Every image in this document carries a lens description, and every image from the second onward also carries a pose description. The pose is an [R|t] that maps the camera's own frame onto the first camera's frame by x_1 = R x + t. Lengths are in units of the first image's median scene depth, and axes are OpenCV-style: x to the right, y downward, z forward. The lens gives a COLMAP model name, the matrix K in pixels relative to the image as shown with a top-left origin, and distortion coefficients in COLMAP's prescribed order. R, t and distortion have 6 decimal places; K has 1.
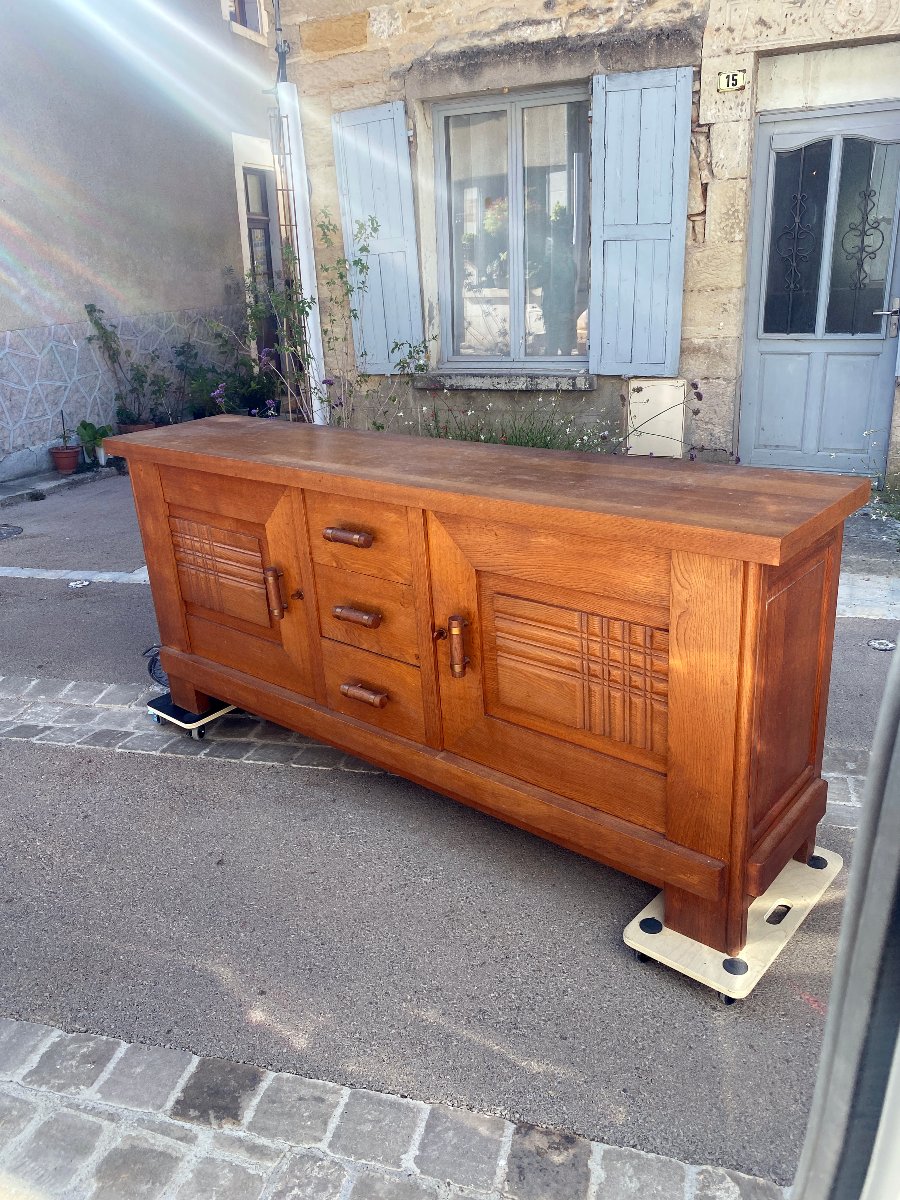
lens RADIAL K [[896.3, 0, 450.0], [0, 896.3, 600.0], [0, 0, 1]] dist [0.009106, -0.014770]
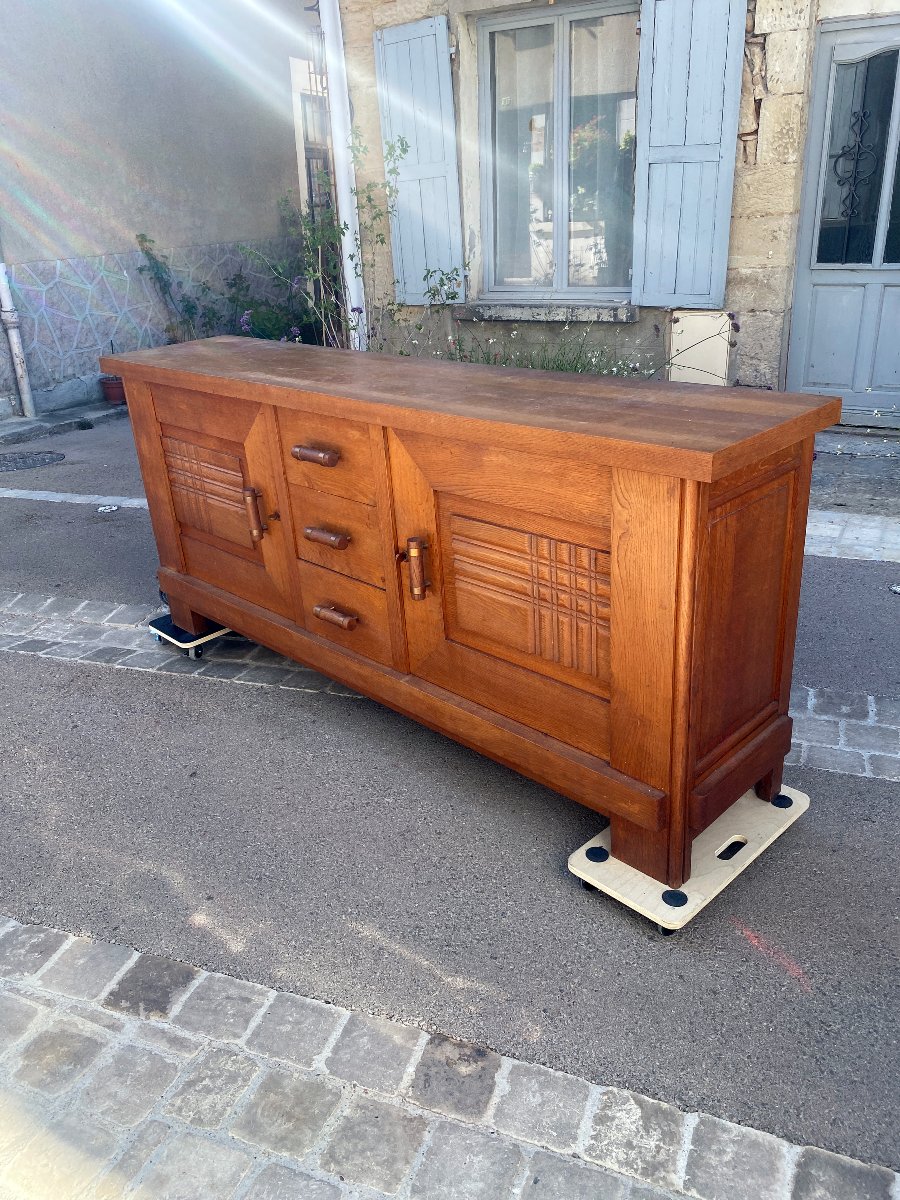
lens RADIAL K [[893.9, 0, 450.0], [0, 893.9, 600.0], [0, 0, 1]] dist [-0.000712, -0.003679]
pose [[0.996761, 0.031197, -0.074121, 0.106552], [-0.026475, 0.997608, 0.063847, 0.020683], [0.075936, -0.061678, 0.995203, 0.020288]]
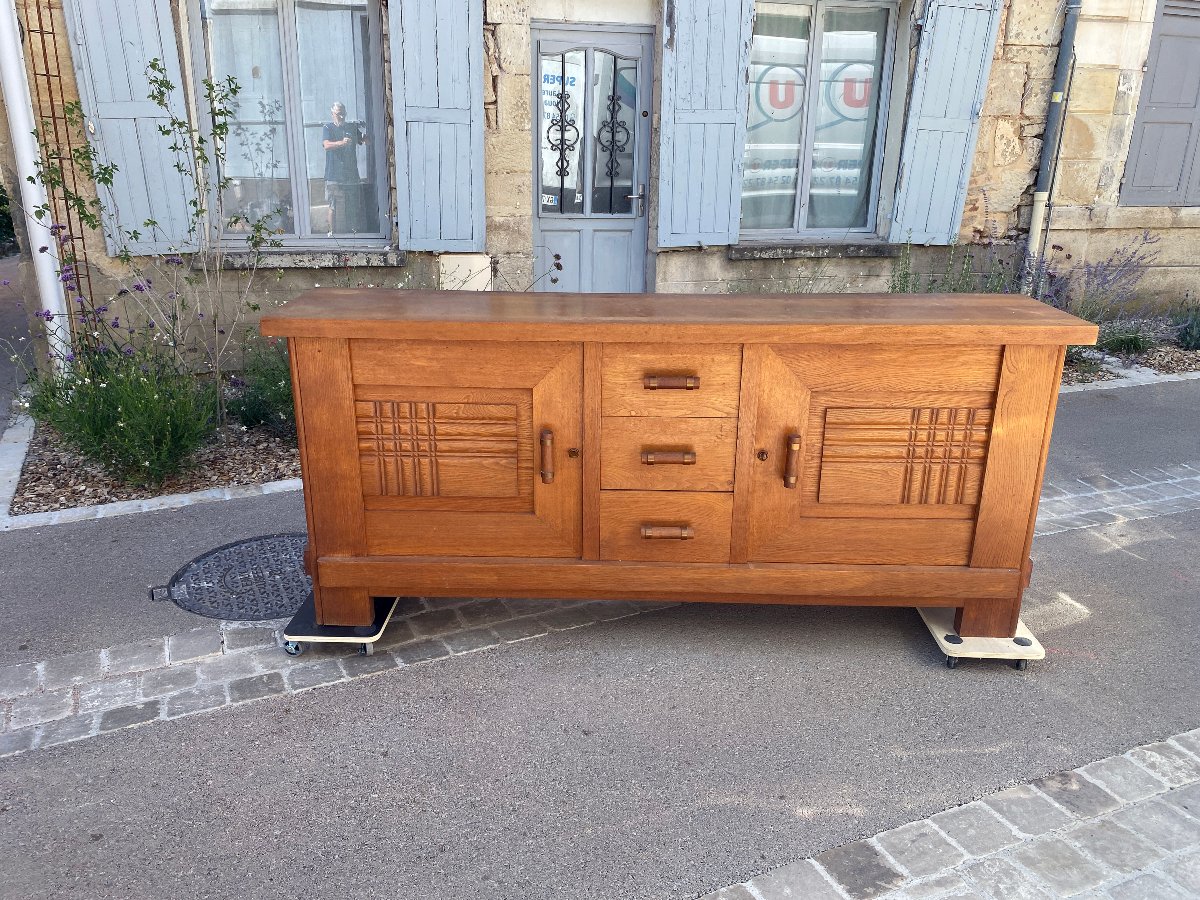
lens RADIAL K [[896.3, 0, 600.0], [0, 896.3, 450.0], [0, 0, 1]] dist [0.009106, -0.014770]
pose [[0.781710, -0.150410, 0.605233, -0.795603], [0.173916, 0.984556, 0.020050, -0.025889], [-0.598902, 0.089587, 0.795796, 0.195825]]
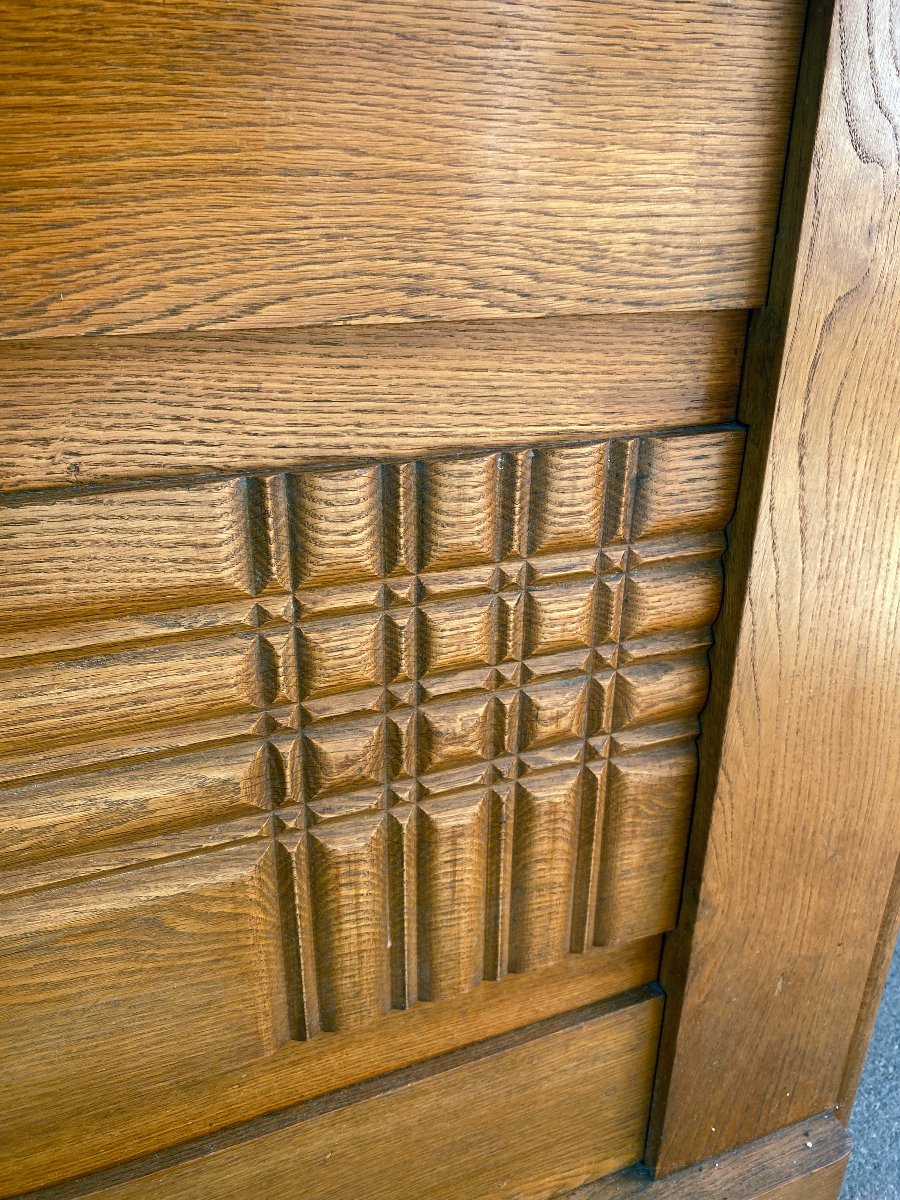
lens RADIAL K [[893.9, 0, 450.0], [0, 893.9, 600.0], [0, 0, 1]] dist [-0.000712, -0.003679]
pose [[0.467764, -0.302097, 0.830623, 0.014542], [0.275427, 0.942802, 0.187790, 0.011219], [-0.839843, 0.140935, 0.524214, 0.703391]]
